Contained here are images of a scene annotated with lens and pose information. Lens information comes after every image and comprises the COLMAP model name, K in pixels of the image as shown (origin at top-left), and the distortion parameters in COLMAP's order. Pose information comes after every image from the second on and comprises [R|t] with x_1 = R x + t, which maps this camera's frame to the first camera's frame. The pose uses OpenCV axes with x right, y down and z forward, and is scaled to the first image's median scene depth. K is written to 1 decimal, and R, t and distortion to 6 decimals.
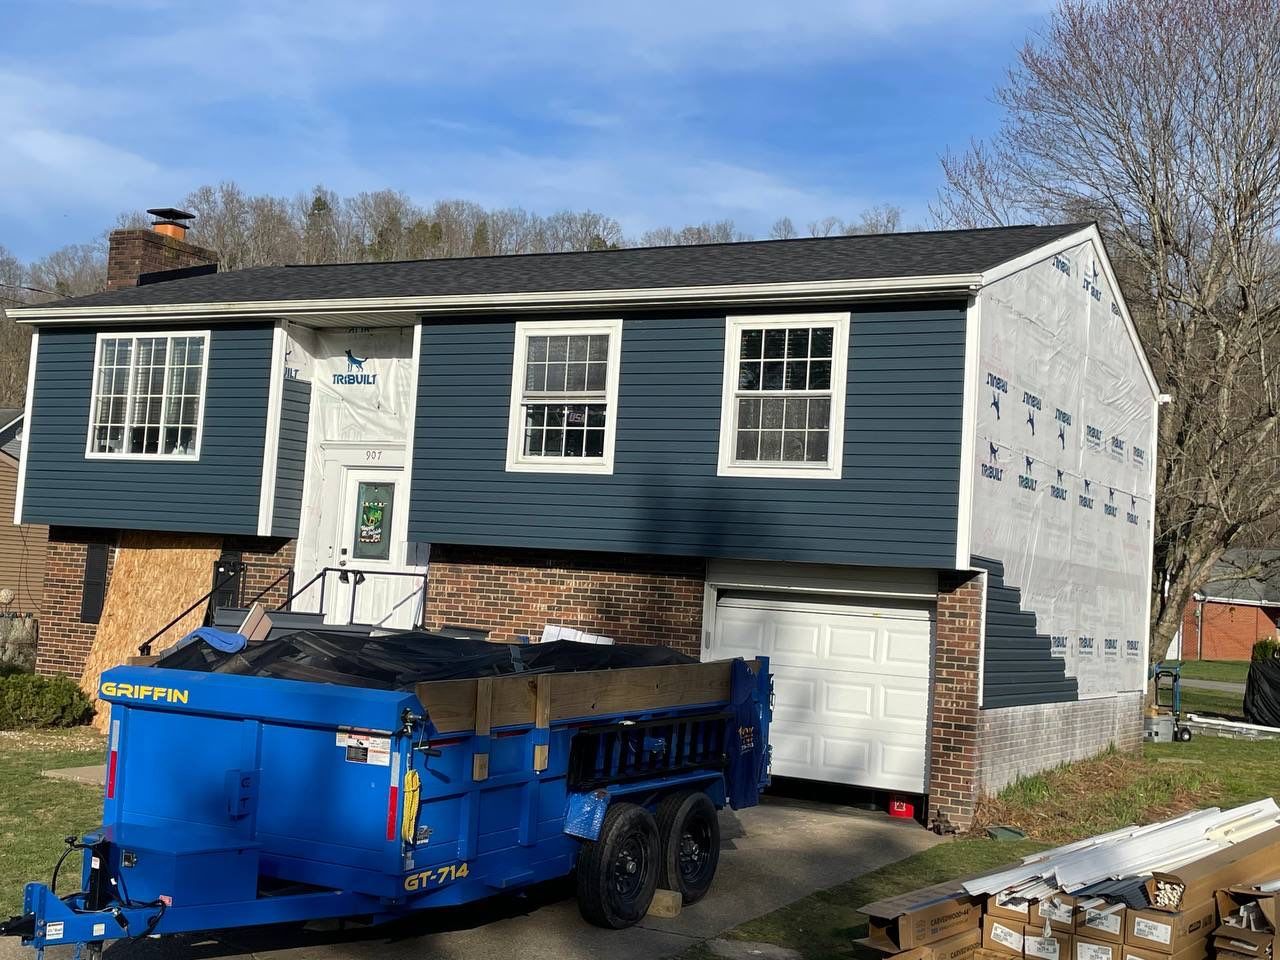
lens RADIAL K [[1646.7, 0, 593.3], [0, 1646.7, 476.1], [0, 0, 1]] dist [0.141054, -0.003982]
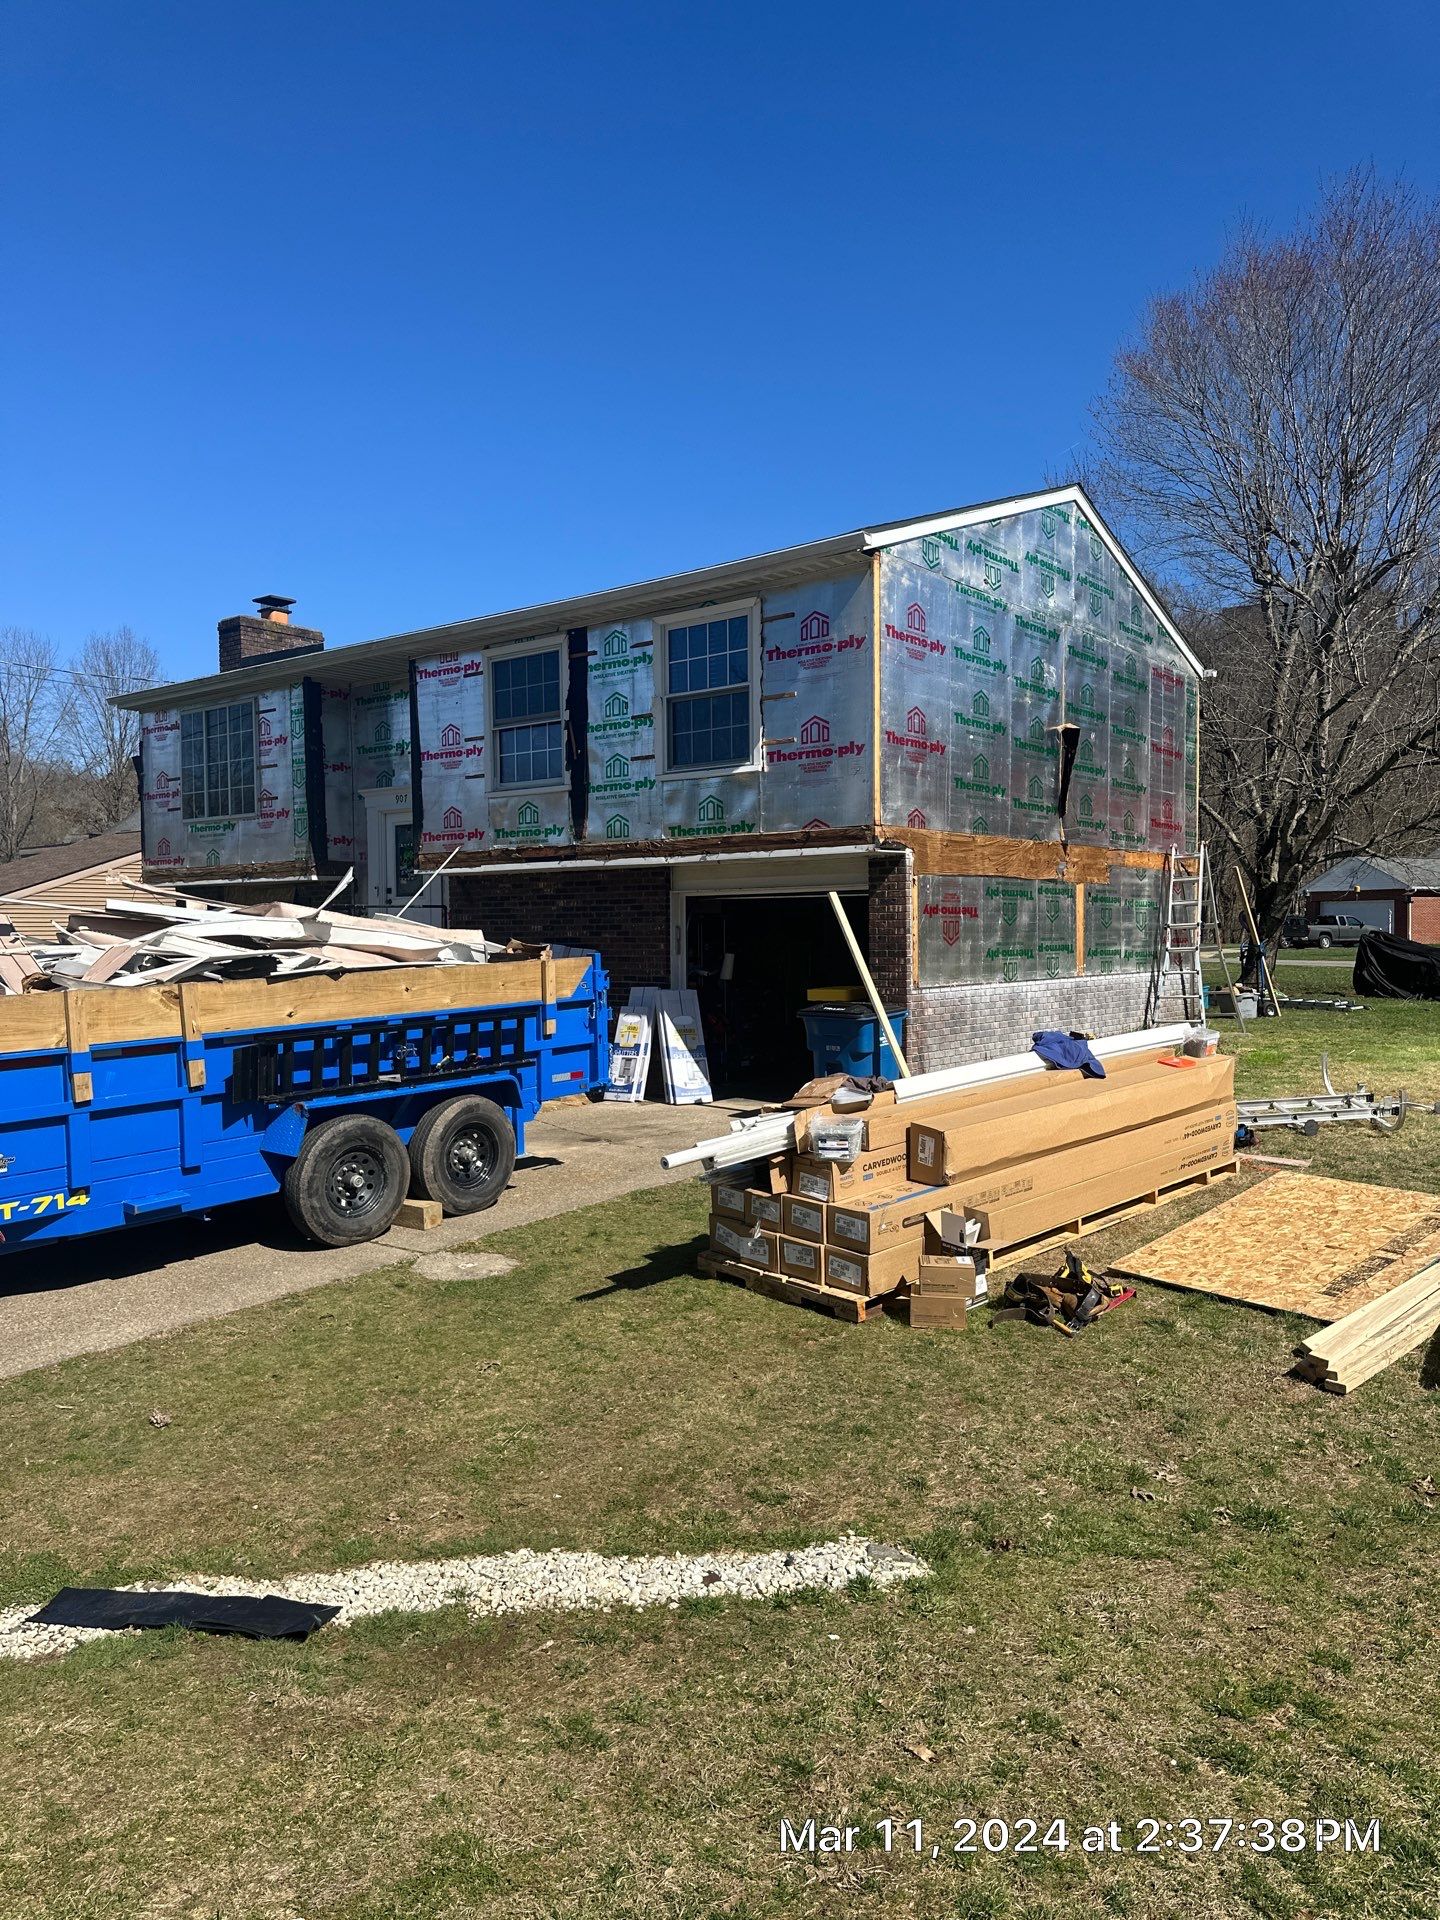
lens RADIAL K [[1343.9, 0, 674.1], [0, 1343.9, 953.8], [0, 0, 1]] dist [0.186736, -0.342145]
pose [[0.981139, -0.066661, -0.181448, 0.205819], [0.081099, 0.994004, 0.073344, 0.039921], [0.175471, -0.086675, 0.980662, 0.174647]]
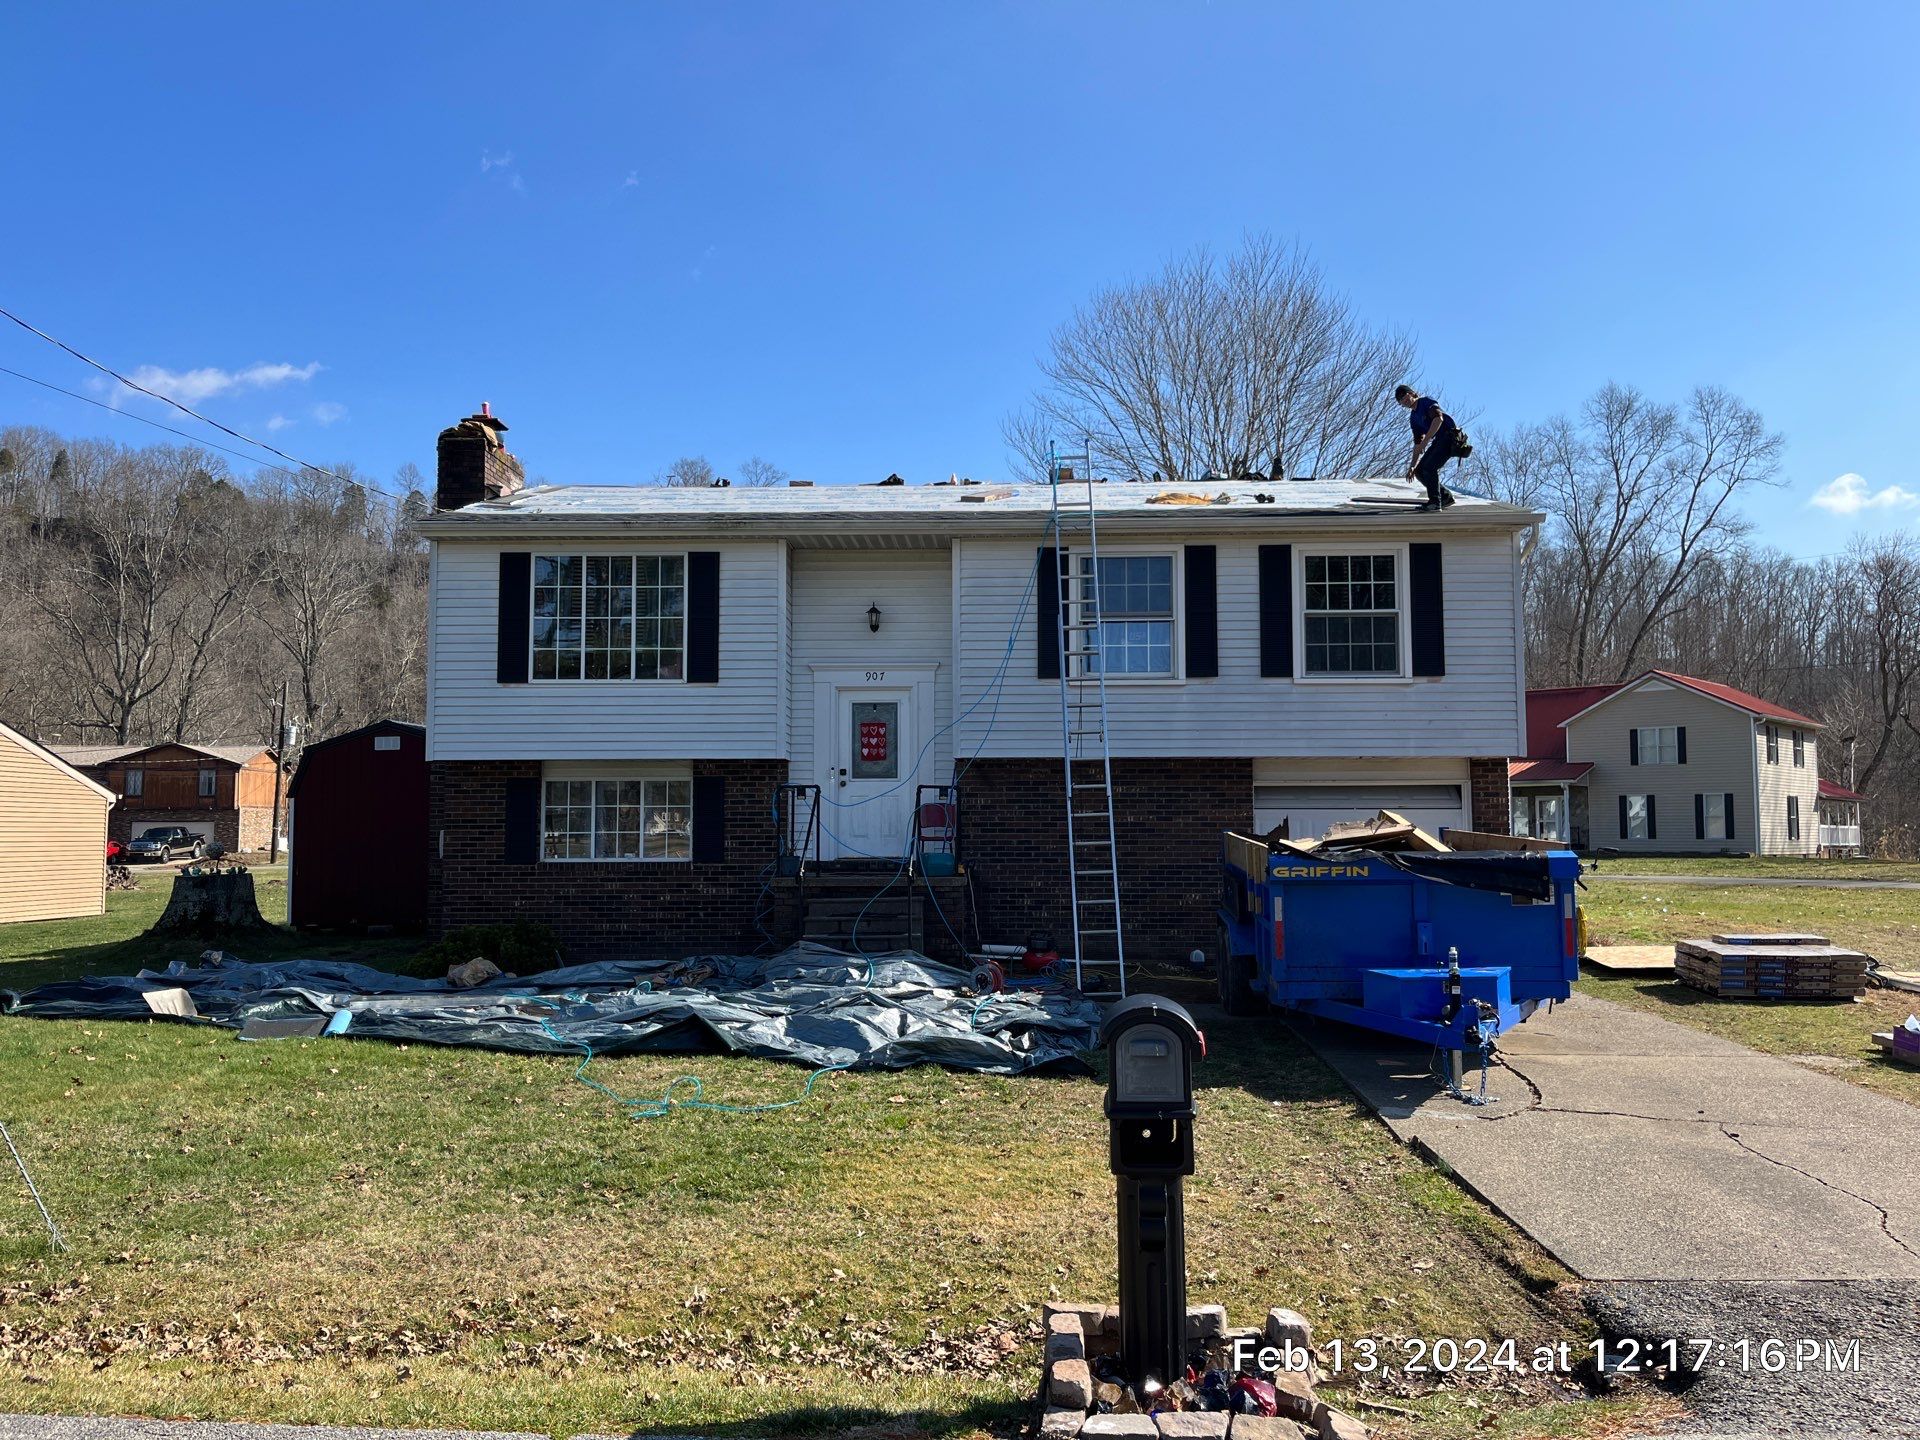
lens RADIAL K [[1598.7, 0, 960.0], [0, 1598.7, 720.0], [0, 0, 1]] dist [0.082498, 0.002867]
pose [[0.888817, -0.031807, 0.457156, -0.576034], [0.026017, 0.999482, 0.018957, -0.002854], [-0.457522, -0.004956, 0.889184, 0.110119]]
